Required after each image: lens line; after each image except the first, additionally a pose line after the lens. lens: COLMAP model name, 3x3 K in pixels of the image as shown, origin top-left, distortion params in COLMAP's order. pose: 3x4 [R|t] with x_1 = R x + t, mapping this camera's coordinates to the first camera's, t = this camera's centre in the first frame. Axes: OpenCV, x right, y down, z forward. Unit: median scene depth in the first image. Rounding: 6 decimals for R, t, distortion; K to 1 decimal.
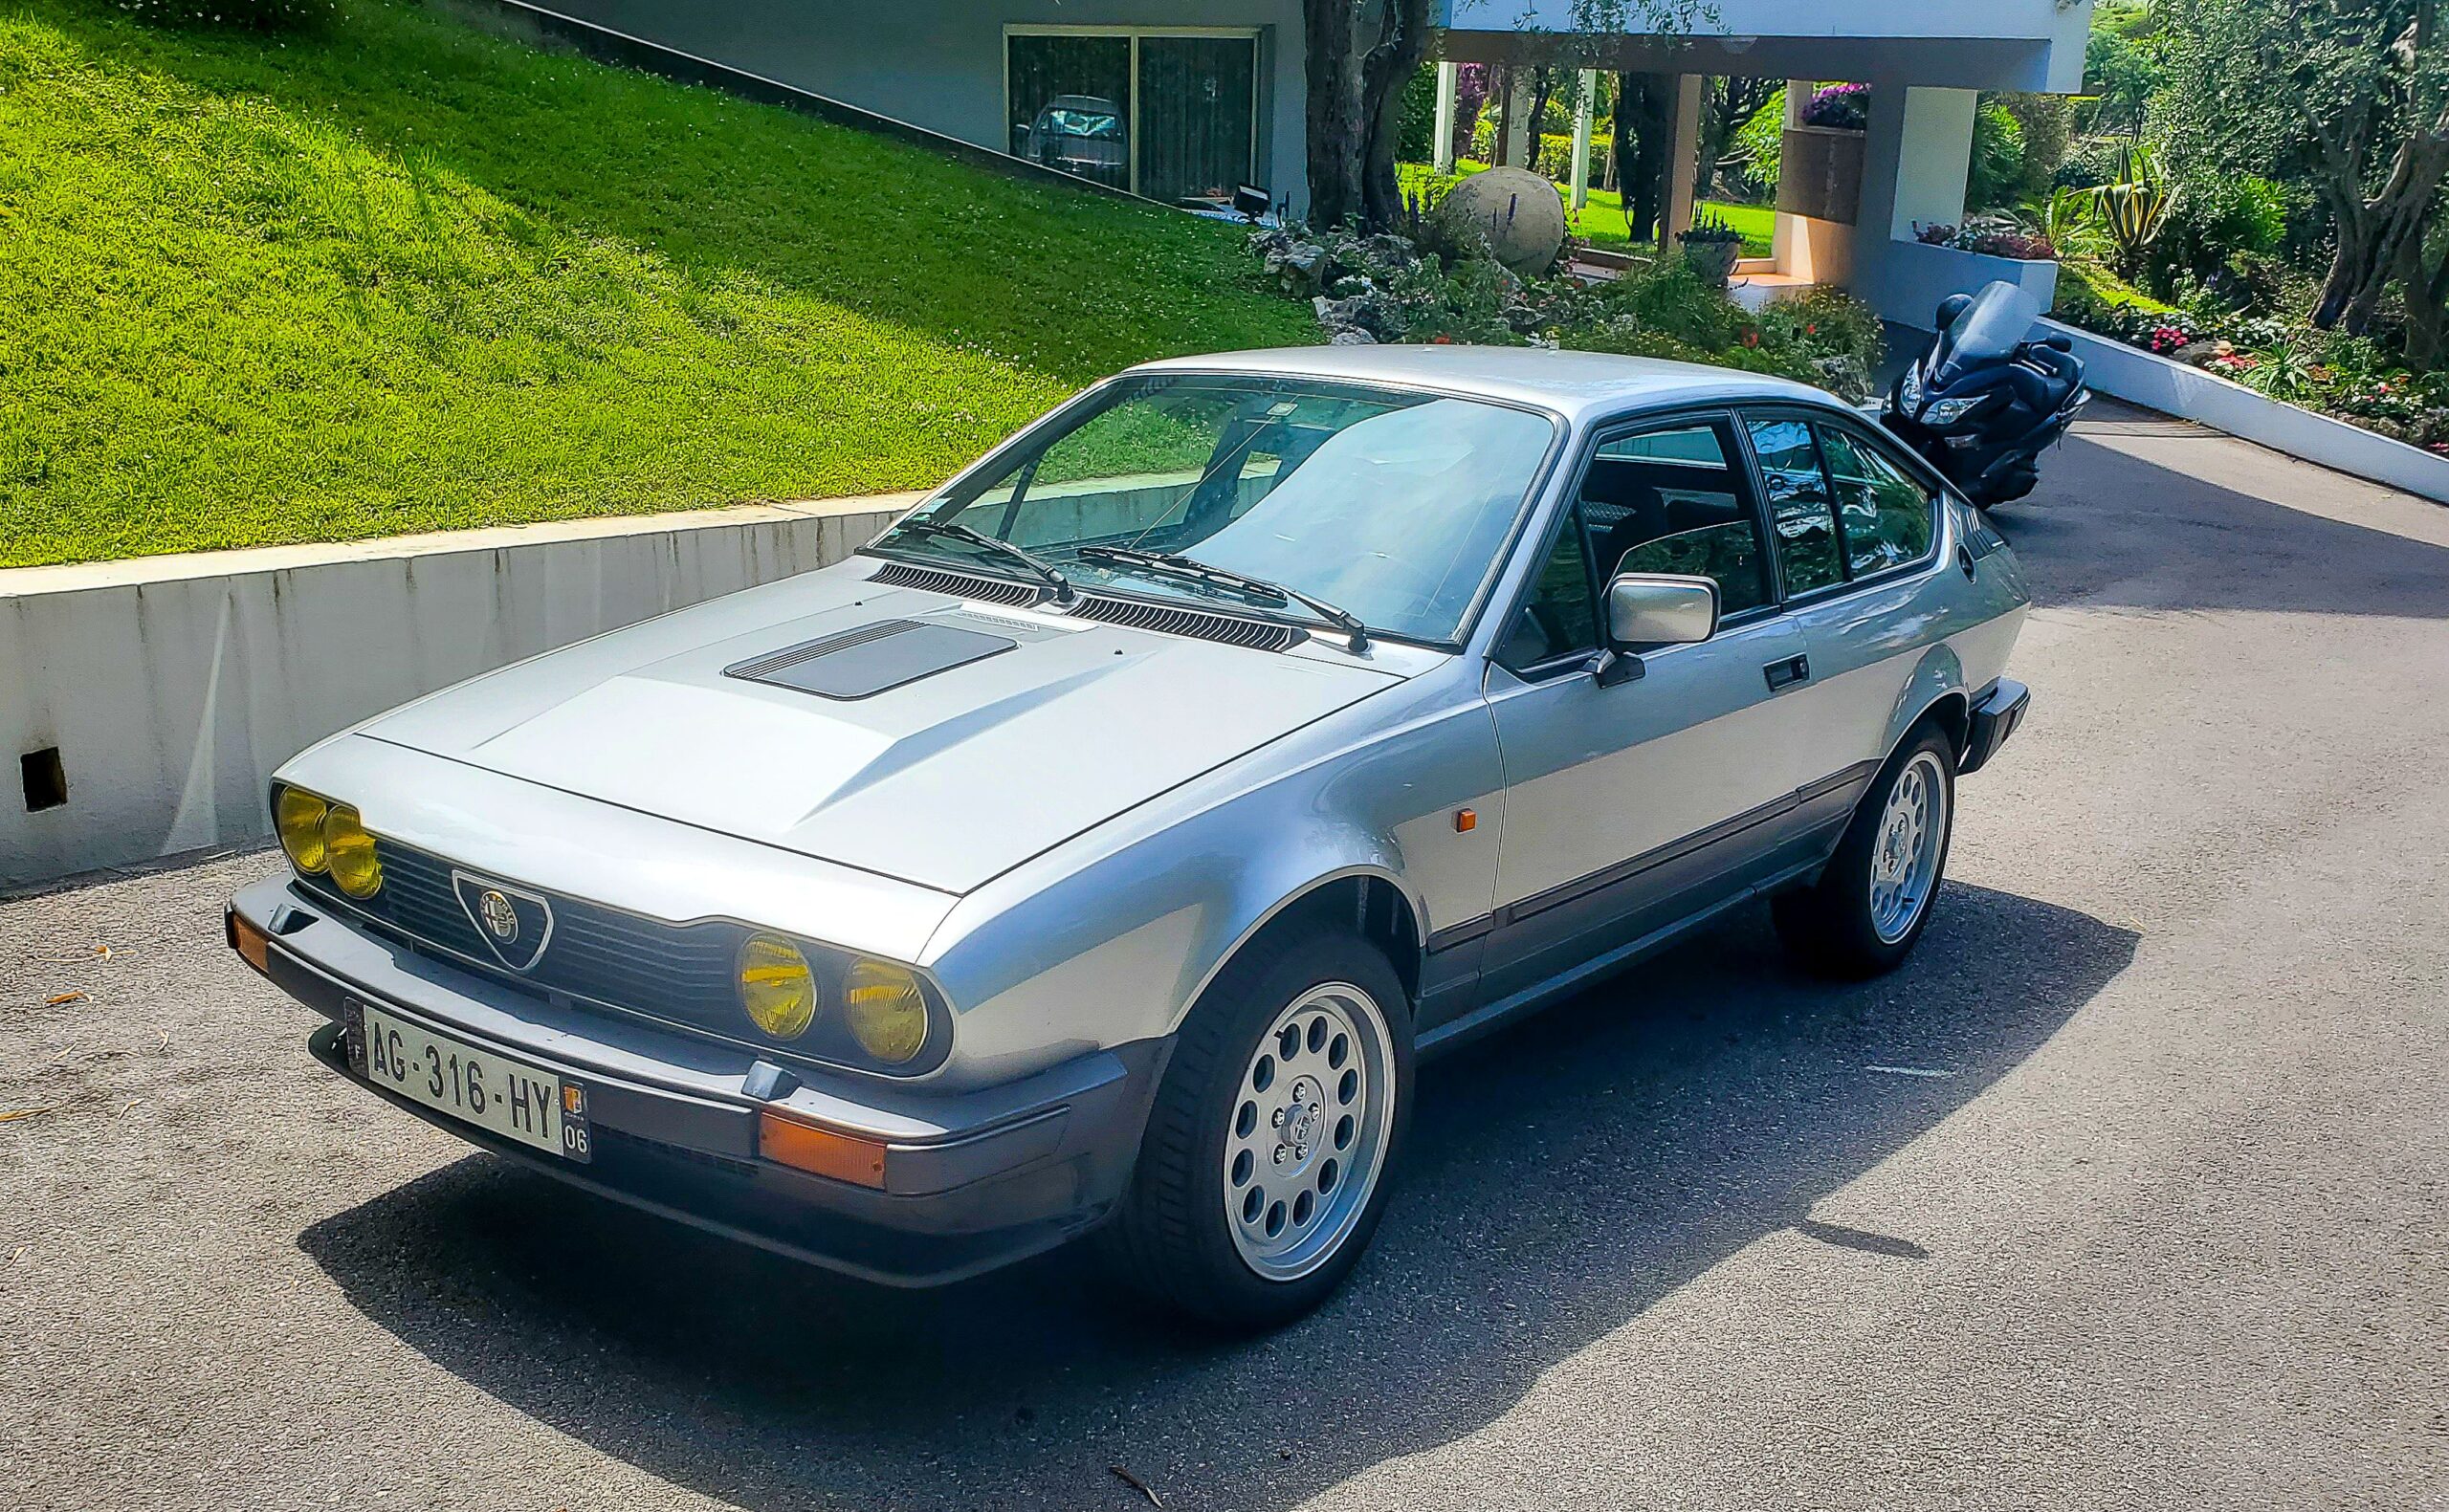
lens RADIAL K [[2445.2, 0, 1227.6], [0, 2445.2, 843.1], [0, 0, 1]] dist [0.022738, -0.082922]
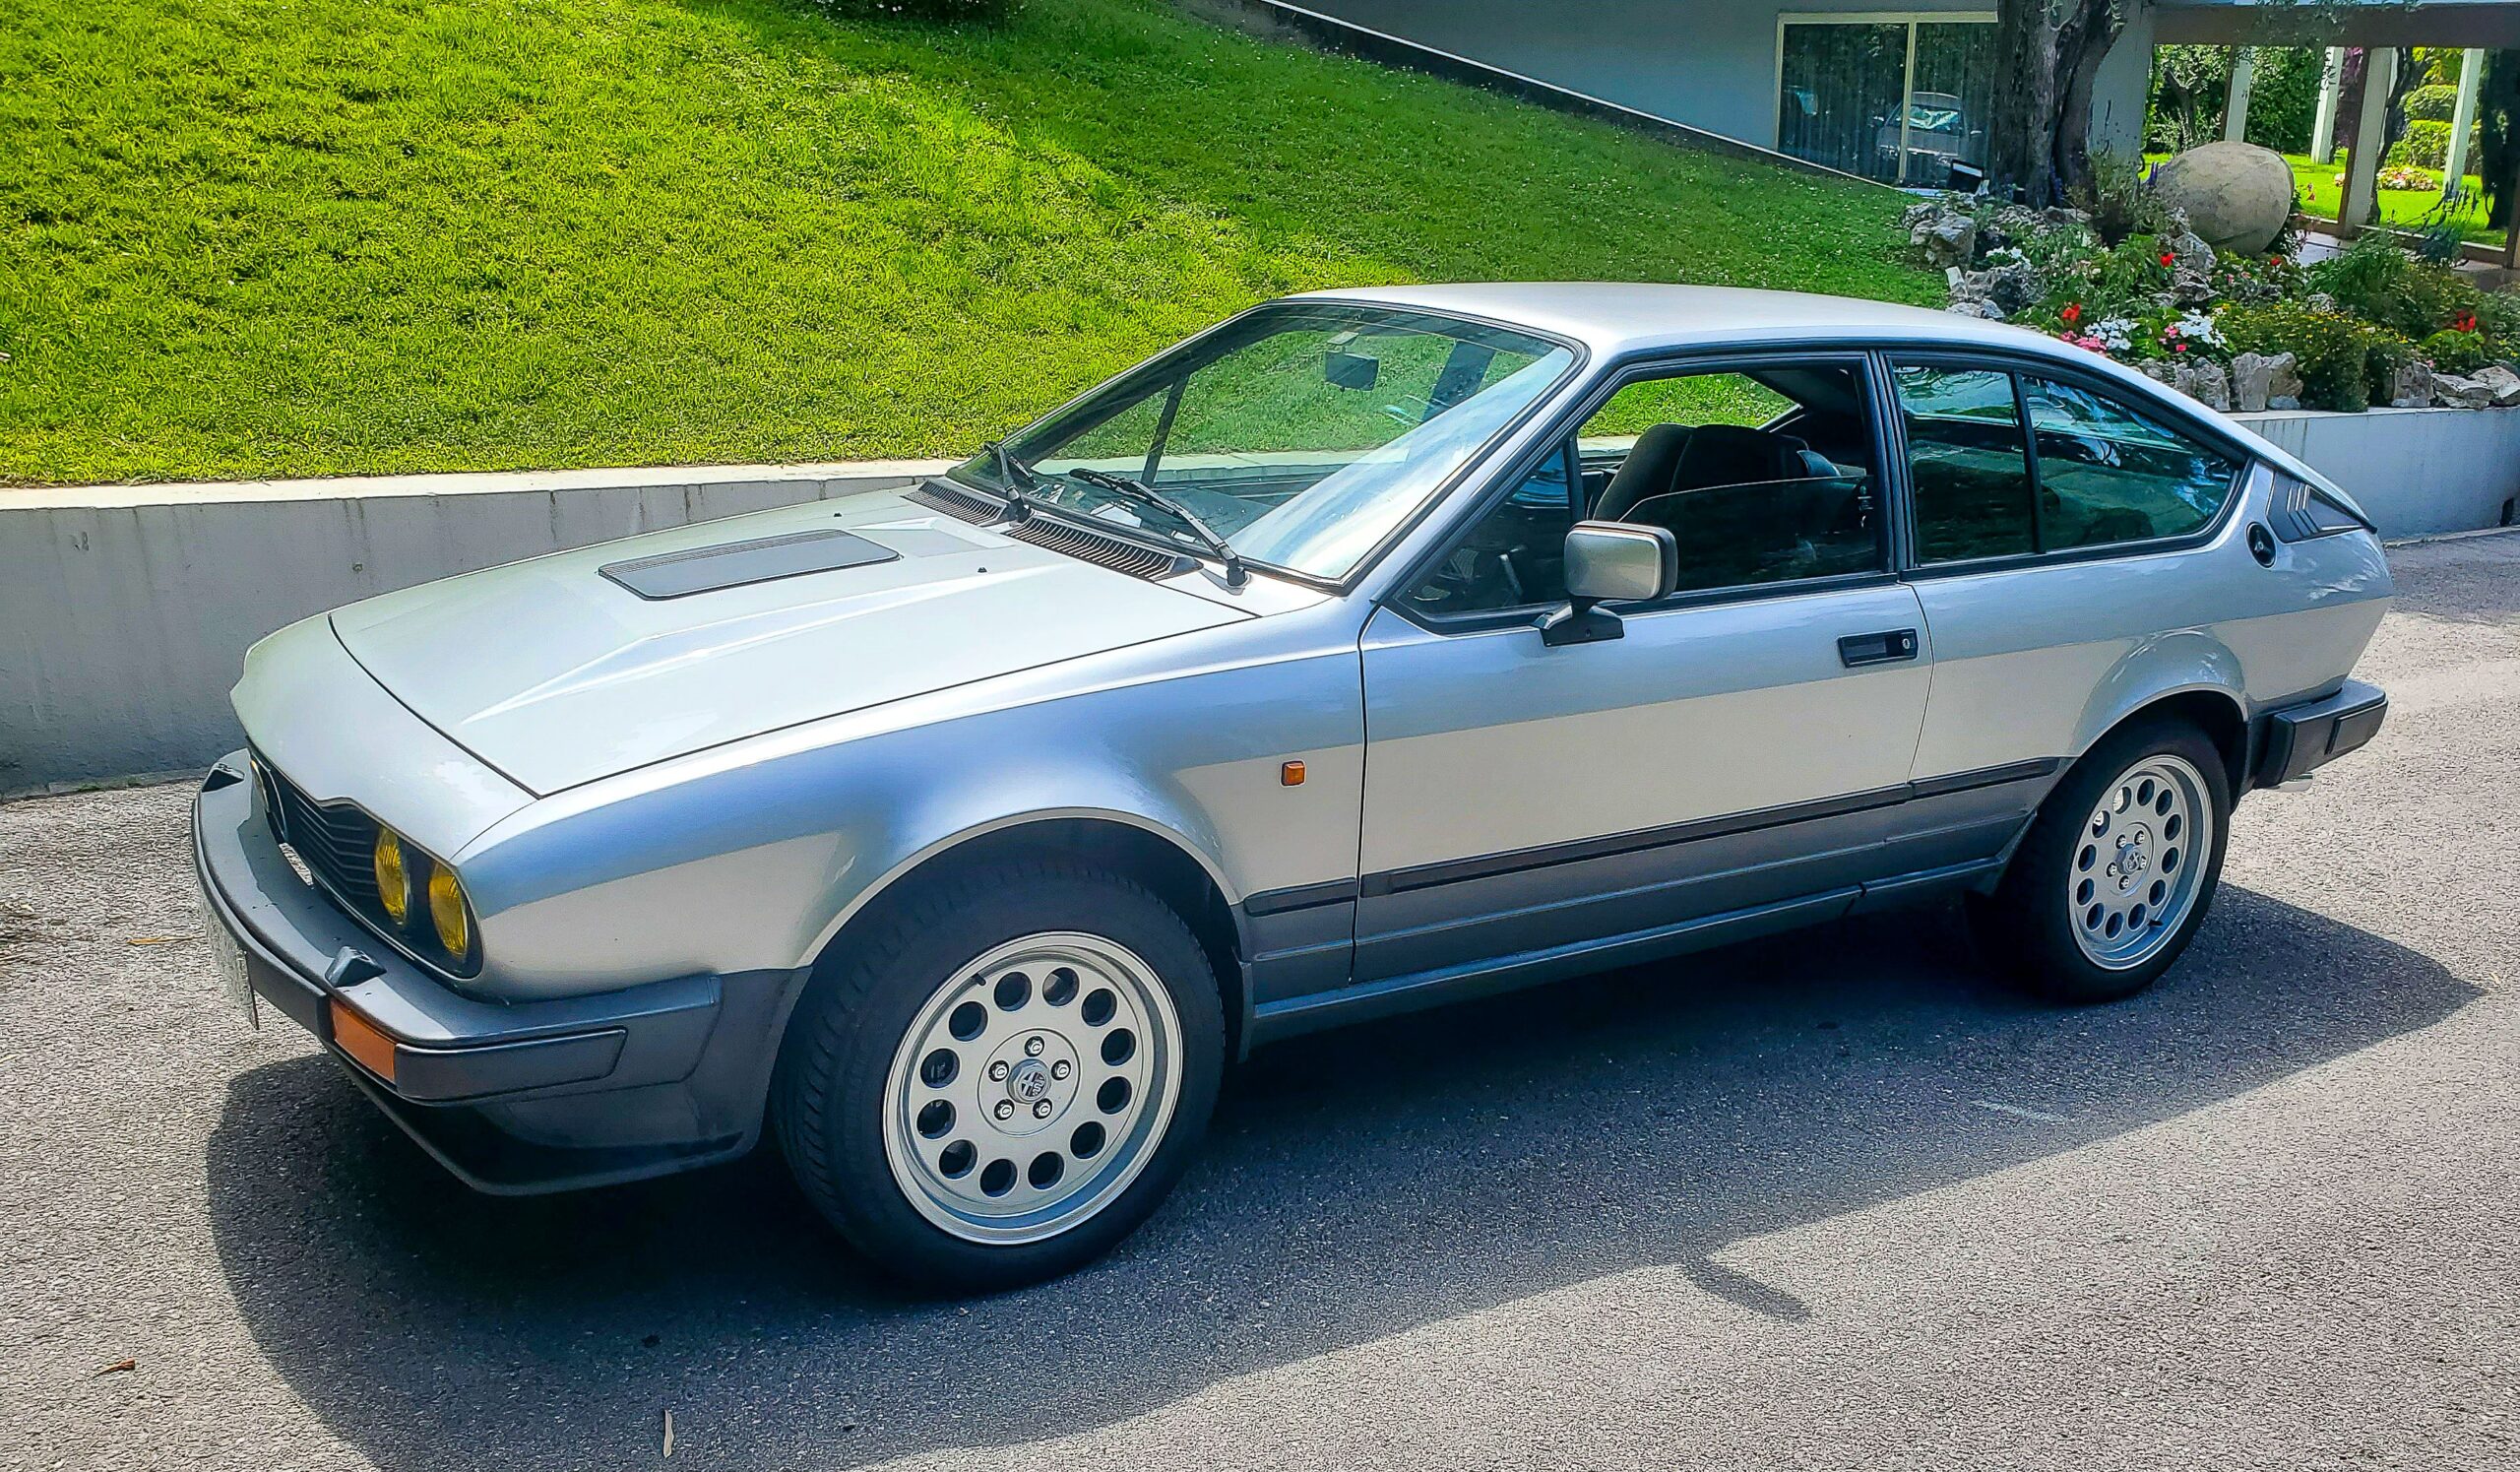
lens RADIAL K [[2312.9, 0, 1260.0], [0, 2312.9, 736.0], [0, 0, 1]] dist [0.016085, -0.063011]
pose [[0.946749, 0.071776, -0.313869, 0.239085], [-0.079498, 0.996765, -0.011855, -0.008275], [0.312003, 0.036176, 0.949392, 0.113298]]
